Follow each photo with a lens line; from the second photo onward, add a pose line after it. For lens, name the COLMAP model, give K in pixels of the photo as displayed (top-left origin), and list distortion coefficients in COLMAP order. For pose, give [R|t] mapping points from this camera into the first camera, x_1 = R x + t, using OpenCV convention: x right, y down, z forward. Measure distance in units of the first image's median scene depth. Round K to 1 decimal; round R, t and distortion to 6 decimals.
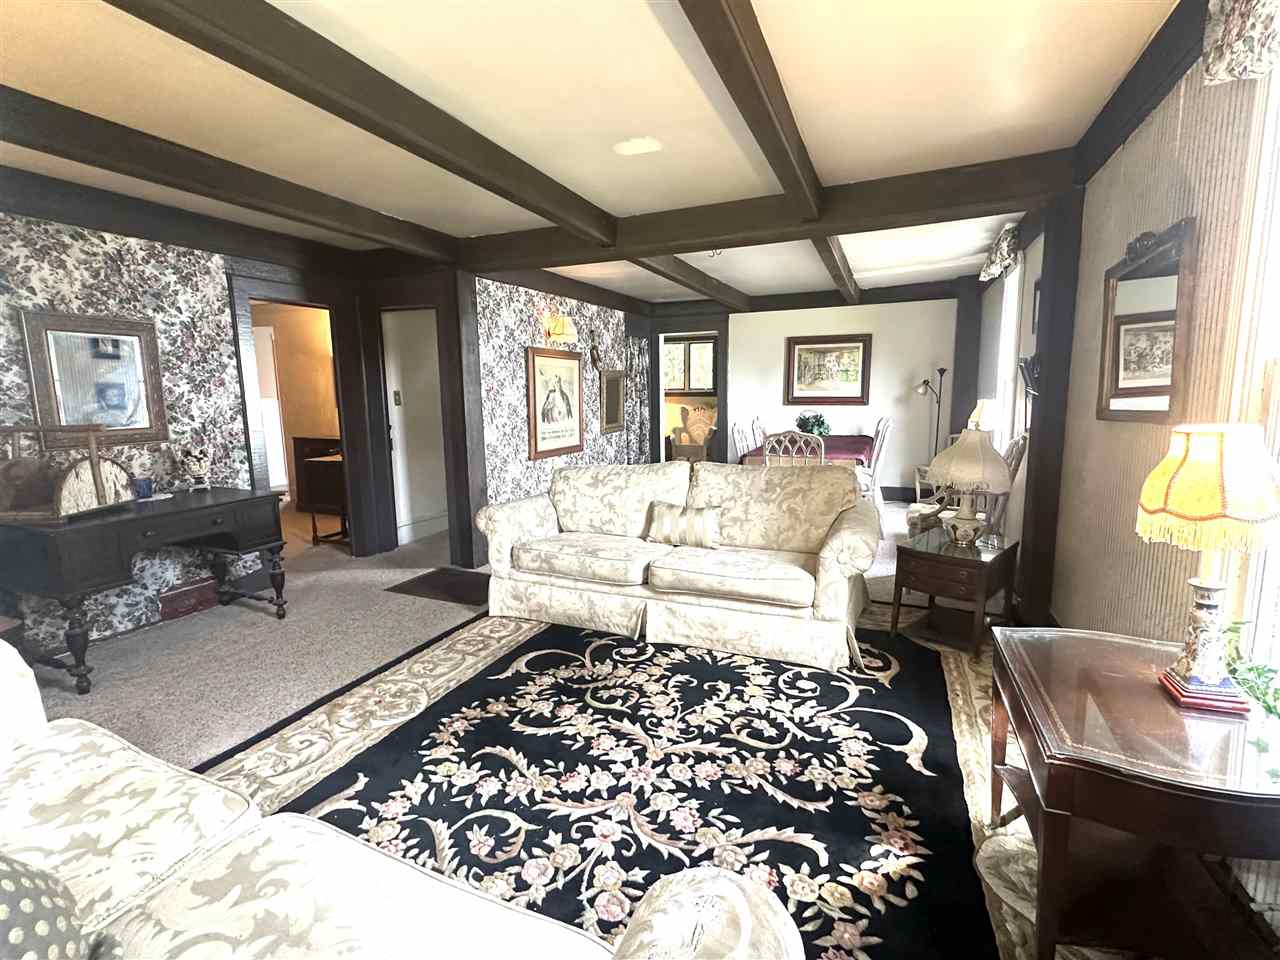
lens RADIAL K [[591.5, 0, 641.8], [0, 591.5, 477.6], [0, 0, 1]] dist [0.000414, 0.000194]
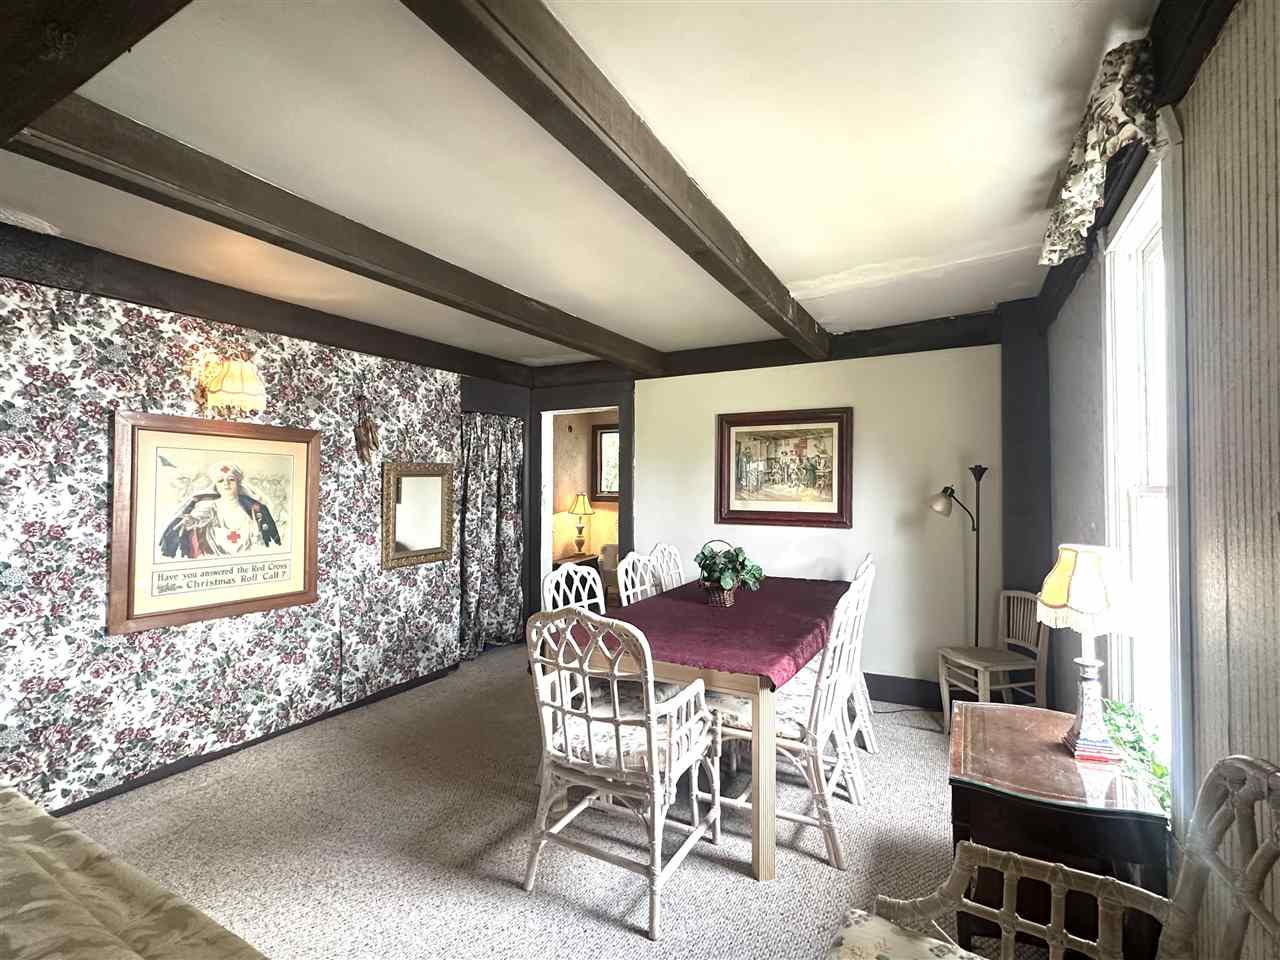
lens RADIAL K [[591.5, 0, 636.3], [0, 591.5, 478.4], [0, 0, 1]] dist [0.000414, 0.000194]
pose [[0.995384, 0.015801, -0.094666, 0.247764], [-0.031016, 0.986388, -0.161485, -0.076994], [0.090825, 0.163676, 0.982324, 0.442889]]
